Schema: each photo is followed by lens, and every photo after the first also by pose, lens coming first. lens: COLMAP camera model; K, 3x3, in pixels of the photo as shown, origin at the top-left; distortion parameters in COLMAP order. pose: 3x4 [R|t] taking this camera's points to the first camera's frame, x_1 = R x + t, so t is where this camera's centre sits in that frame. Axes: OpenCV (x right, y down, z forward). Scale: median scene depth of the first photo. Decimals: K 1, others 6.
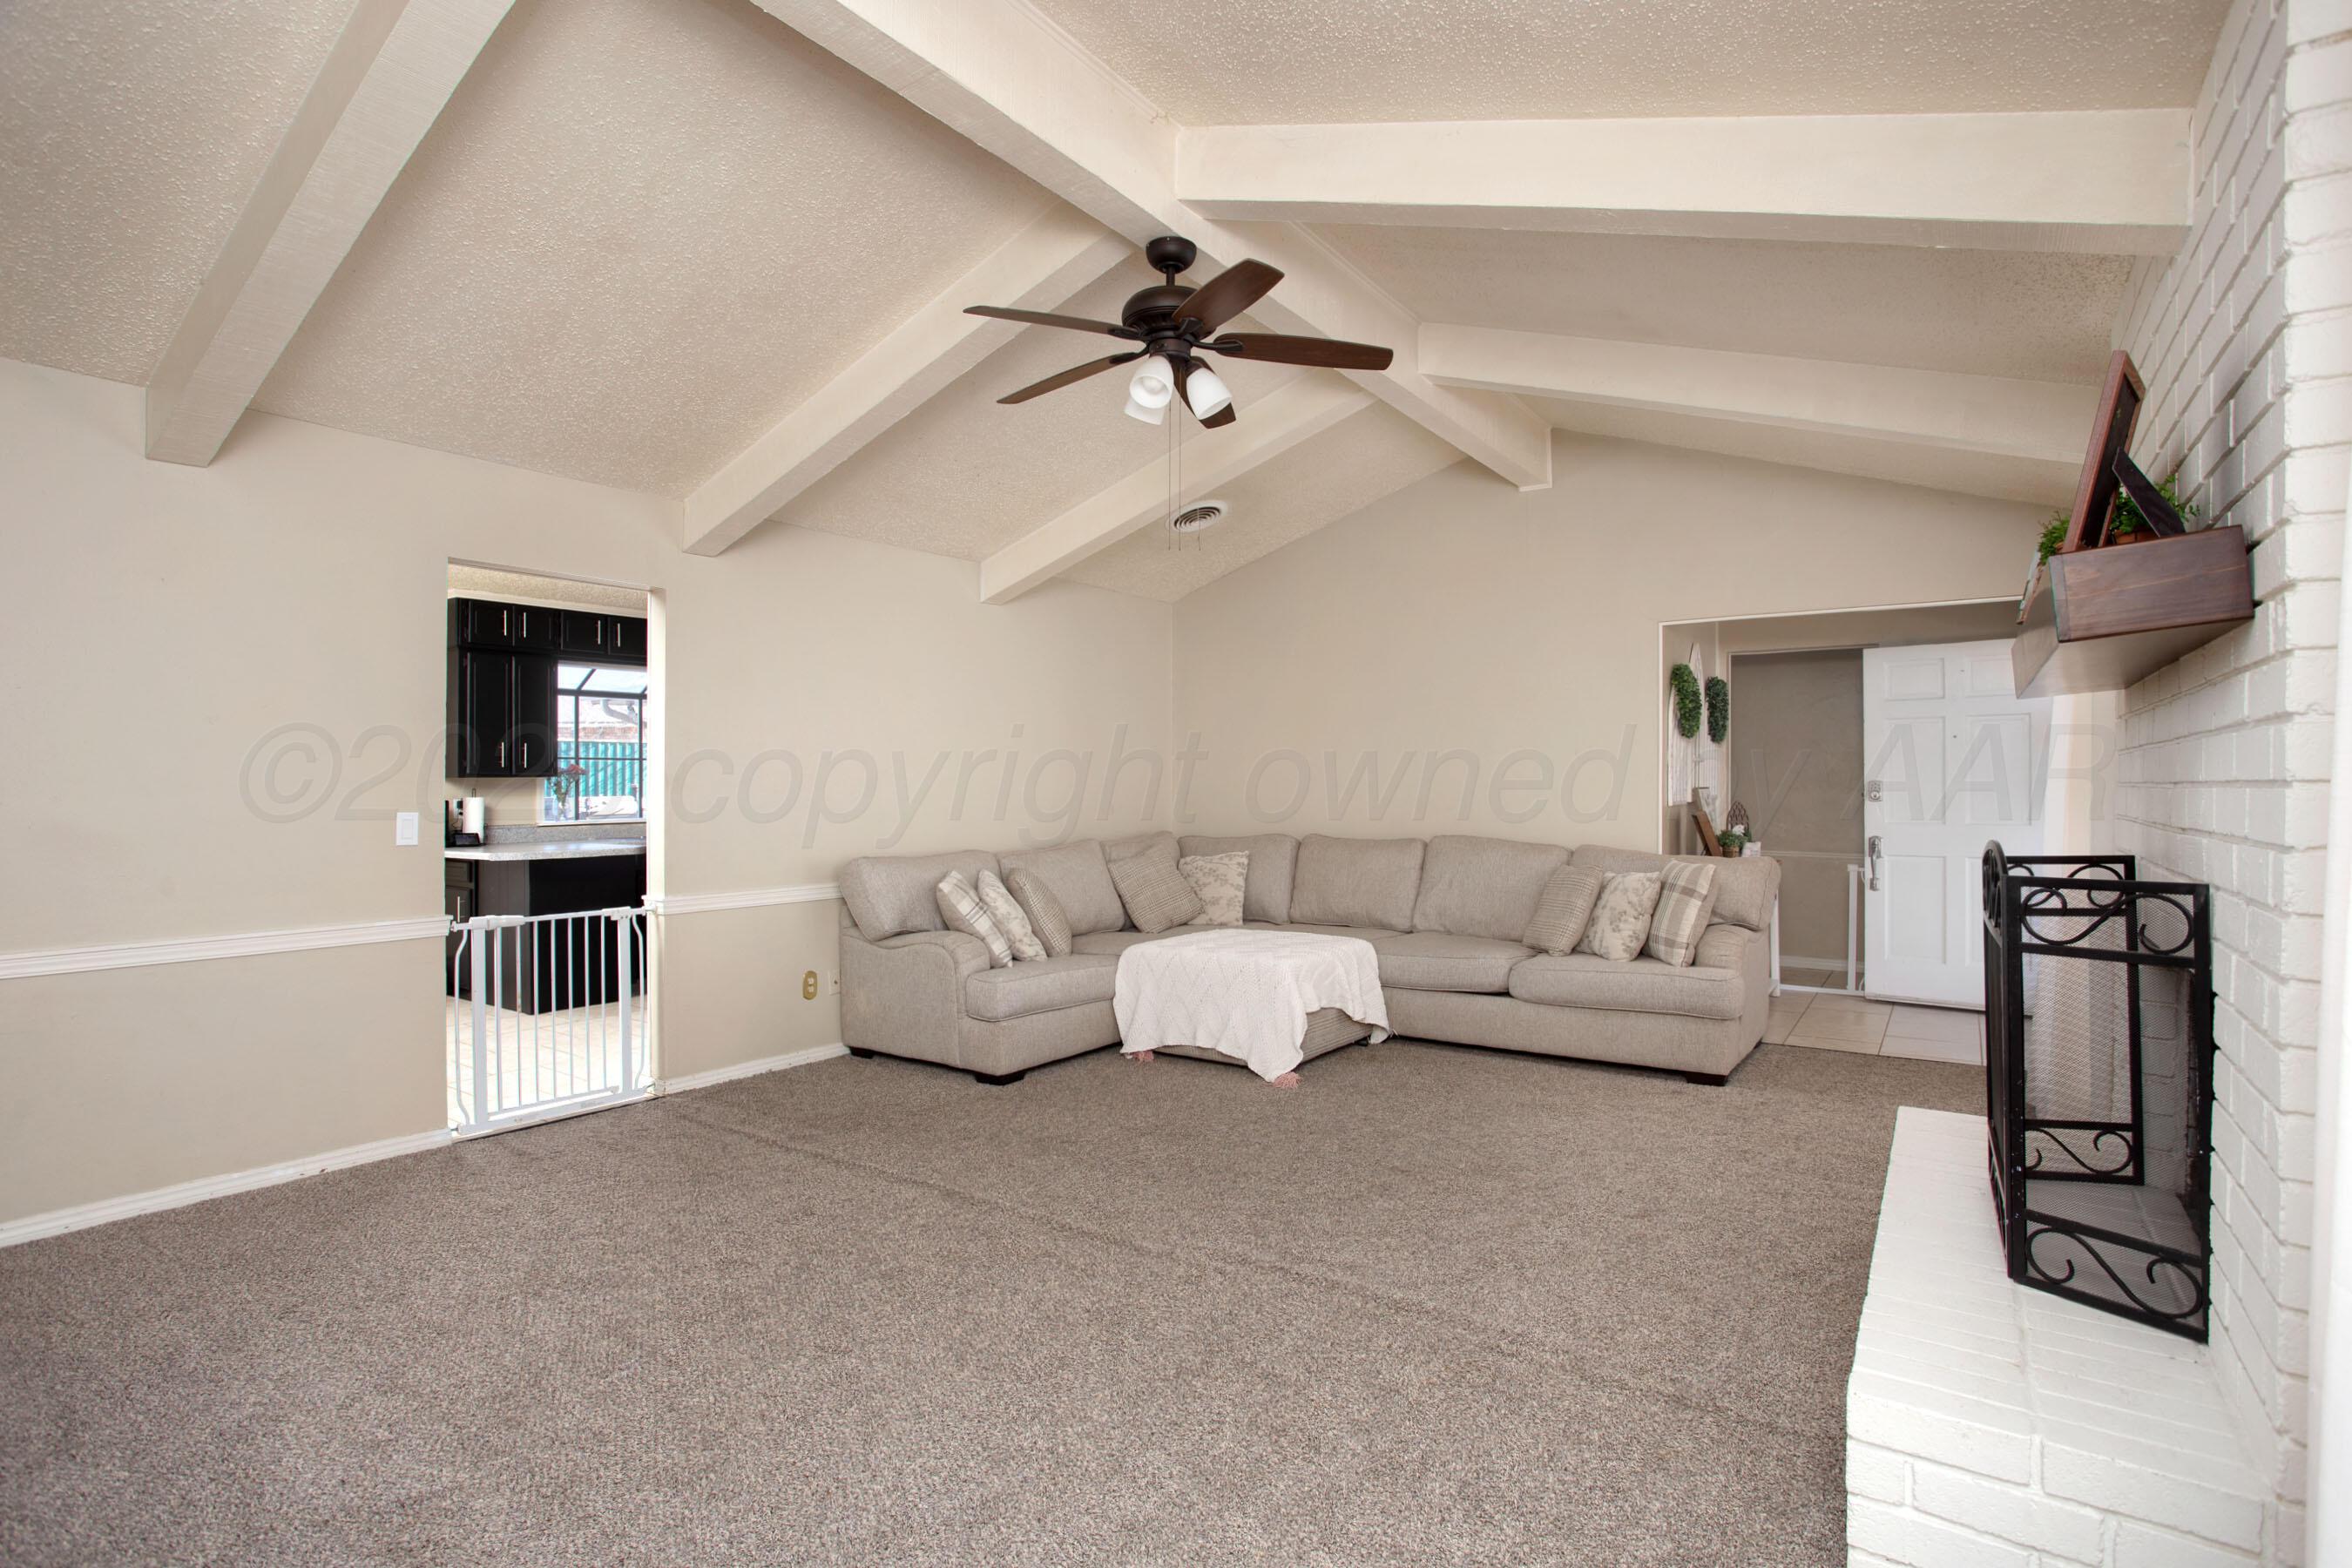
lens RADIAL K [[1184.2, 0, 1184.9], [0, 1184.2, 793.5], [0, 0, 1]] dist [-0.029624, 0.008582]
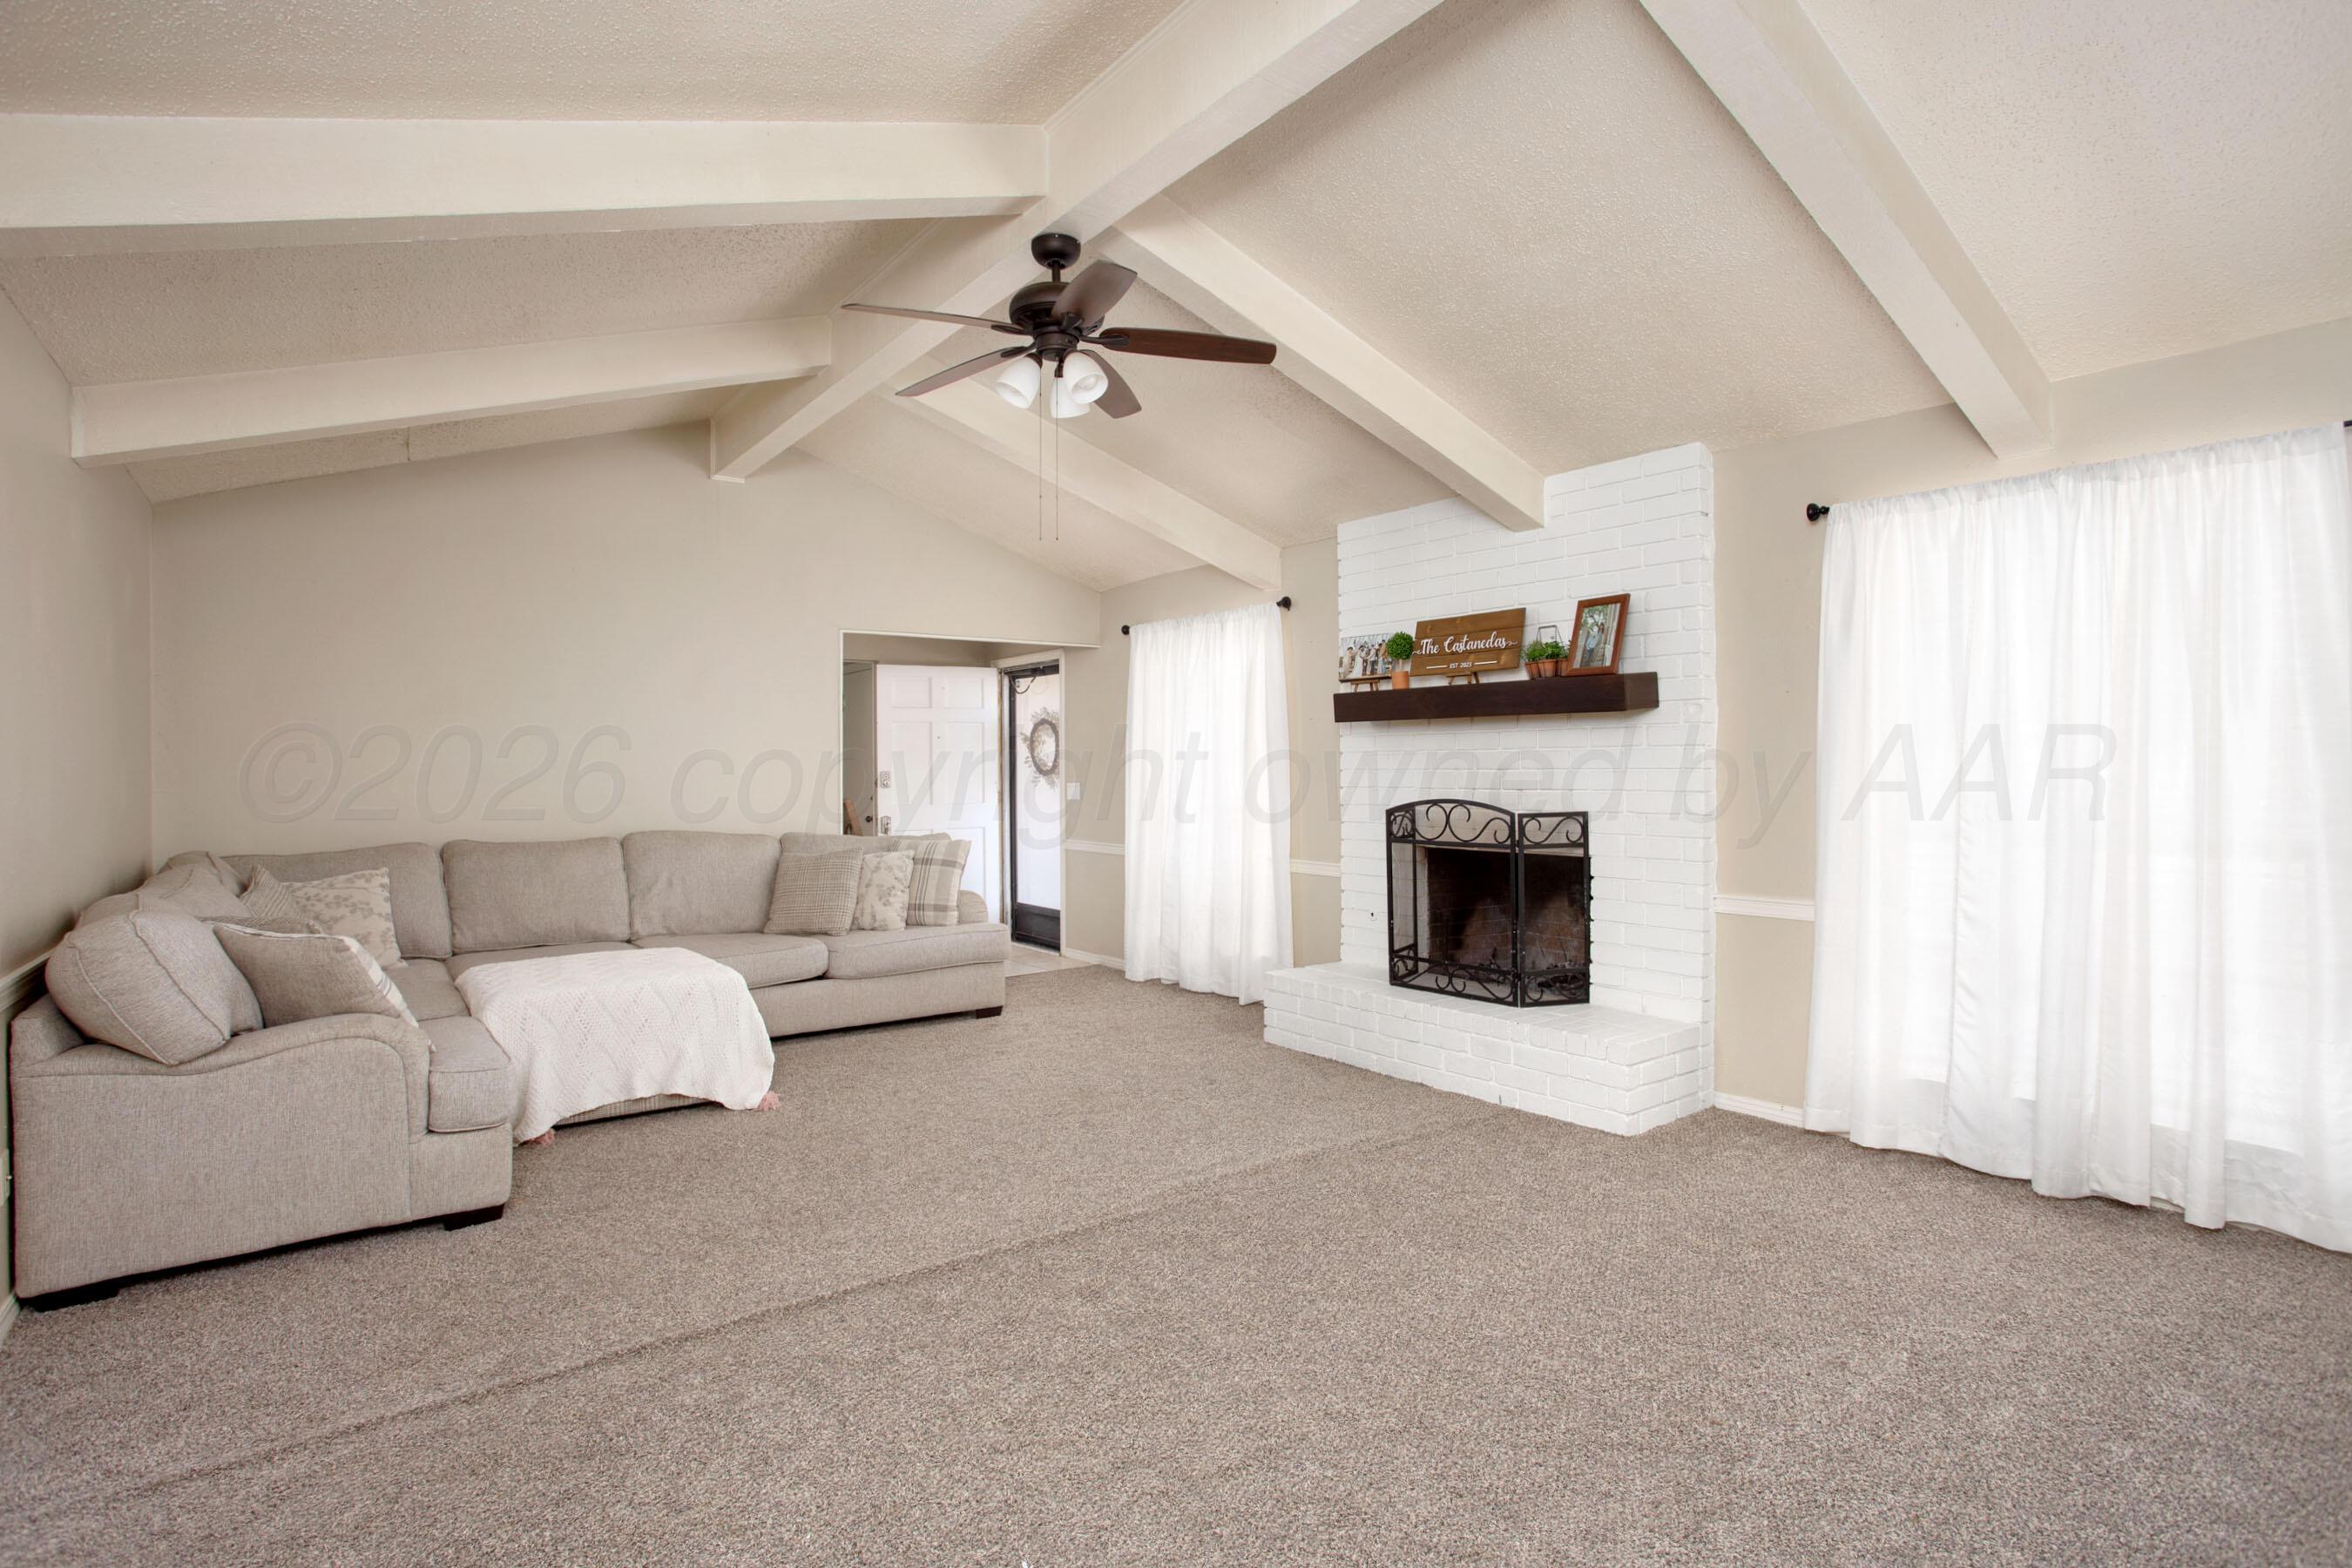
lens RADIAL K [[1184.2, 0, 1172.5], [0, 1184.2, 776.4], [0, 0, 1]] dist [-0.029624, 0.008582]
pose [[0.310517, -0.007300, 0.950540, -0.626035], [0.006590, 0.999963, 0.005527, -0.012525], [-0.950545, 0.004548, 0.310554, 0.376494]]
